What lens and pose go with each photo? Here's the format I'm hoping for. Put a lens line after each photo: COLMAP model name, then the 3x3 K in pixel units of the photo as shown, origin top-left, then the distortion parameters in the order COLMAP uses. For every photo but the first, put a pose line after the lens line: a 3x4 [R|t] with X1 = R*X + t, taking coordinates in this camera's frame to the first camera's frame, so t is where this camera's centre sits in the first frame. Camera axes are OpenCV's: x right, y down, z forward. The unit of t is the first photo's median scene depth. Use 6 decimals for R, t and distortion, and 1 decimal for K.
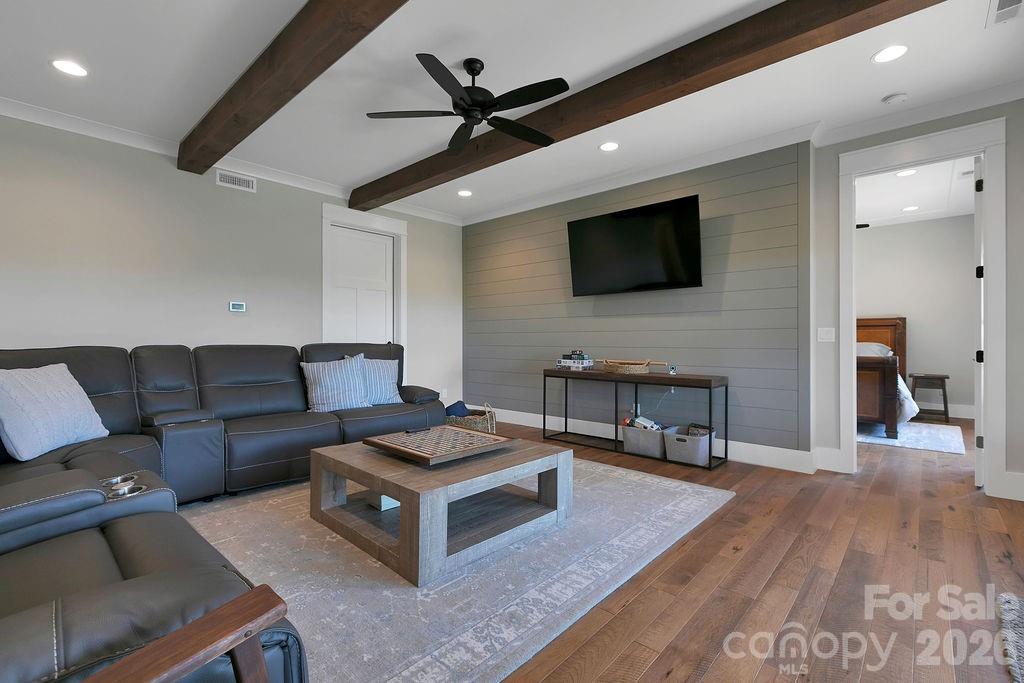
lens RADIAL K [[452.6, 0, 509.5], [0, 452.6, 336.2], [0, 0, 1]] dist [0.002456, 0.000305]
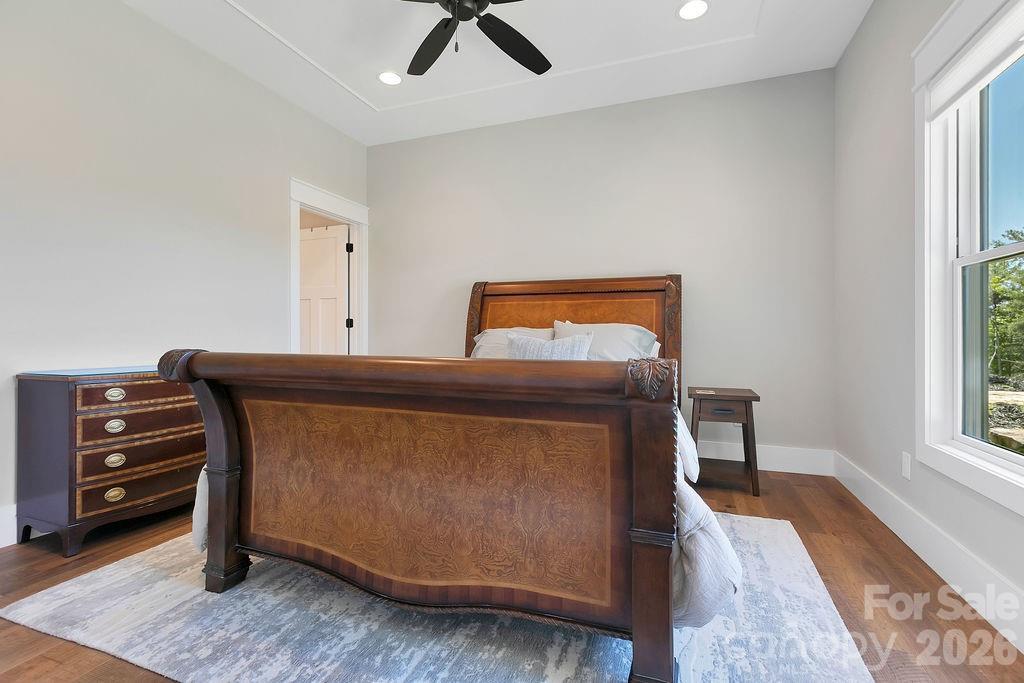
lens RADIAL K [[452.6, 0, 514.8], [0, 452.6, 340.0], [0, 0, 1]] dist [0.002456, 0.000305]
pose [[0.924012, -0.000710, 0.382362, 0.553212], [-0.004943, 0.999893, 0.013802, 0.027459], [-0.382331, -0.014643, 0.923909, 0.654814]]
